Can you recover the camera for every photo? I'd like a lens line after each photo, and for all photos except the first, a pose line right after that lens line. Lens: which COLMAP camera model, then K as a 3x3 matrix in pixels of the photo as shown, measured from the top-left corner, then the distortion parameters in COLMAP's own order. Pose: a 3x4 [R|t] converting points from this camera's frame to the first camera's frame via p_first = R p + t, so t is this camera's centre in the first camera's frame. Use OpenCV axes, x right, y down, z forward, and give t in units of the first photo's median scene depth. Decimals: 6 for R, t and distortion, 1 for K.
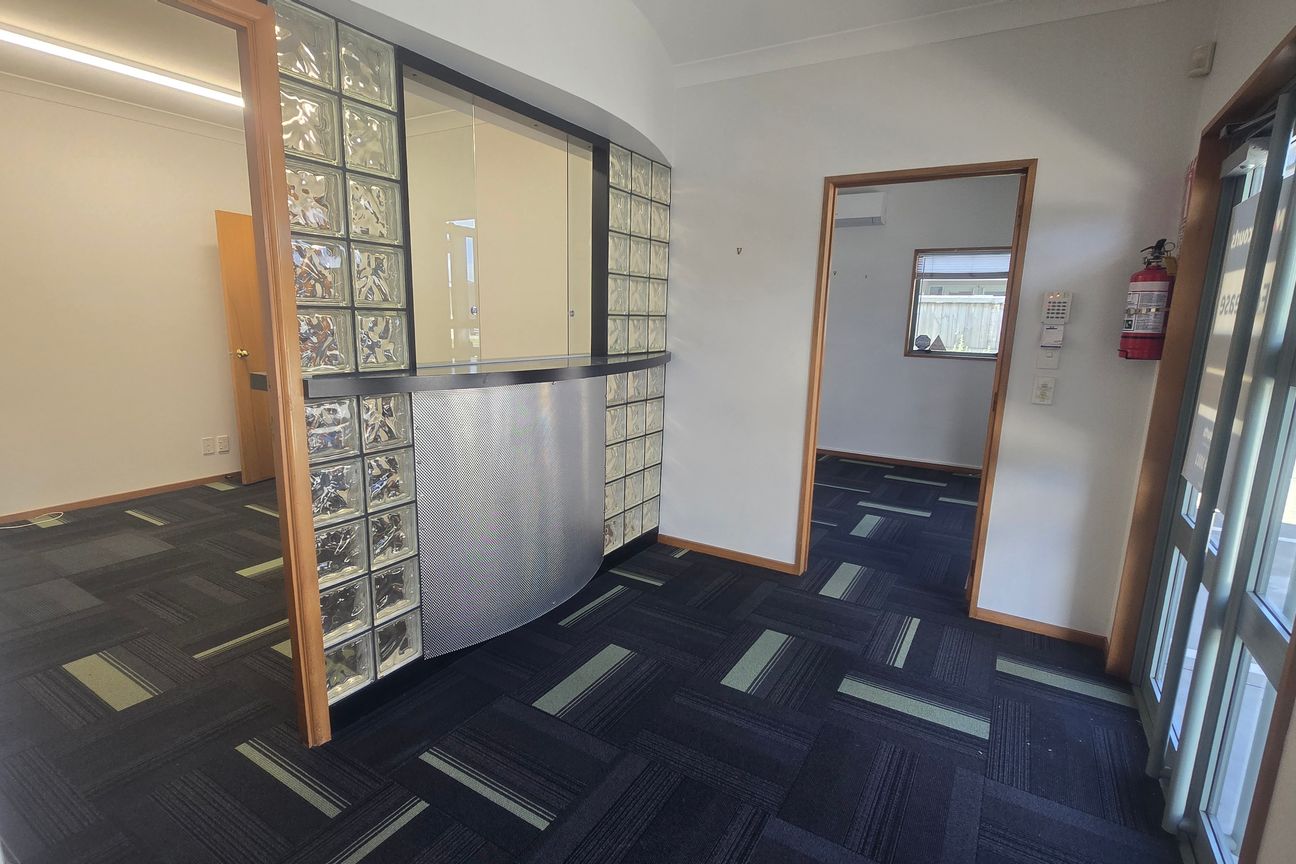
lens RADIAL K [[626.0, 0, 648.0], [0, 626.0, 432.0], [0, 0, 1]] dist [-0.001013, -0.000843]
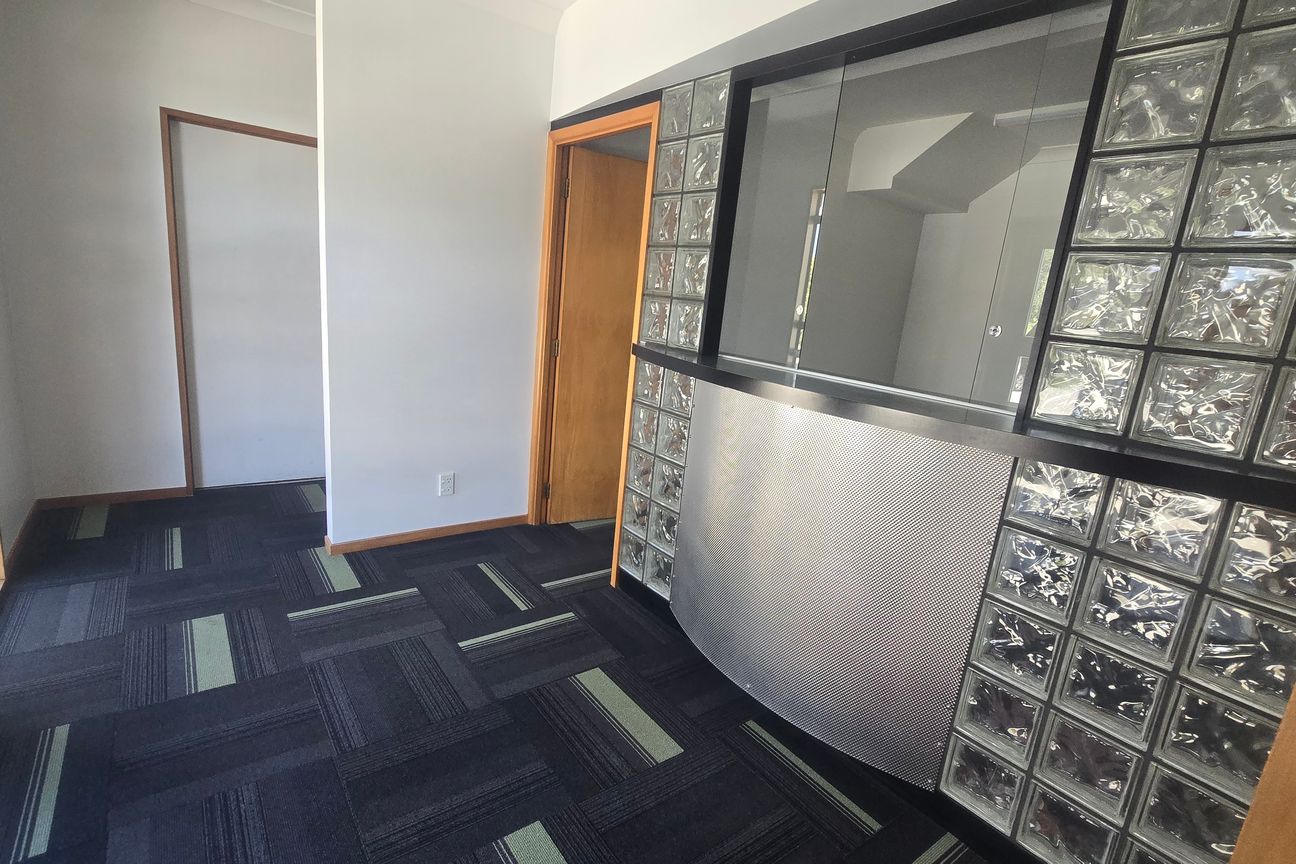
lens RADIAL K [[626.0, 0, 648.0], [0, 626.0, 432.0], [0, 0, 1]] dist [-0.001013, -0.000843]
pose [[-0.369718, 0.134968, -0.919289, 0.468724], [-0.279611, 0.927368, 0.248607, -0.143953], [0.886074, 0.348958, -0.305126, 0.853266]]
